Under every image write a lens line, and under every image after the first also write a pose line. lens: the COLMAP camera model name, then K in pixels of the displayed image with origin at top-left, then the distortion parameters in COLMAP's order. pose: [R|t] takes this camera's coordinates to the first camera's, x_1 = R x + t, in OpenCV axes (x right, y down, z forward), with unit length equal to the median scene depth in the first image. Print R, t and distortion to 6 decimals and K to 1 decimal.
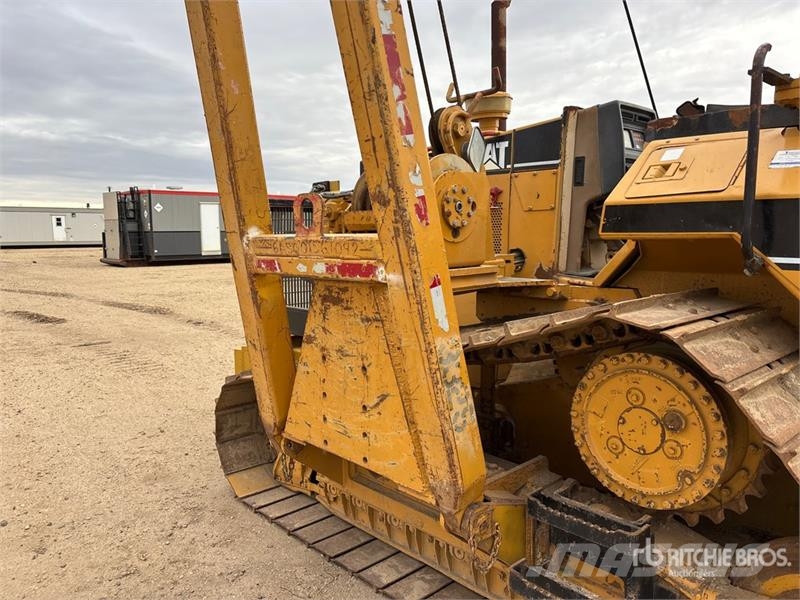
lens RADIAL K [[611.3, 0, 383.7], [0, 611.3, 298.2], [0, 0, 1]] dist [0.039404, -0.022790]
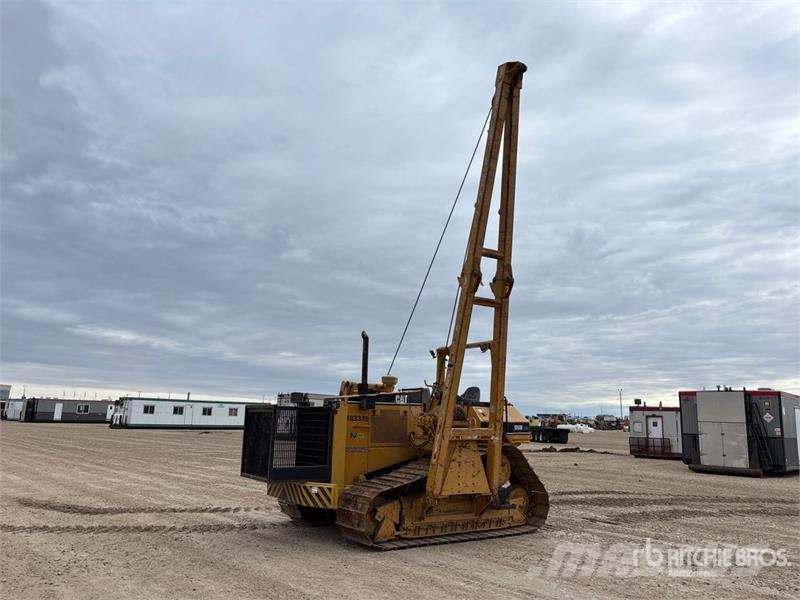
lens RADIAL K [[611.3, 0, 403.1], [0, 611.3, 286.5], [0, 0, 1]] dist [0.039404, -0.022790]
pose [[0.142861, 0.218075, 0.965419, -3.653149], [0.087725, 0.968795, -0.231819, -0.101041], [-0.985847, 0.117809, 0.119272, 0.773407]]
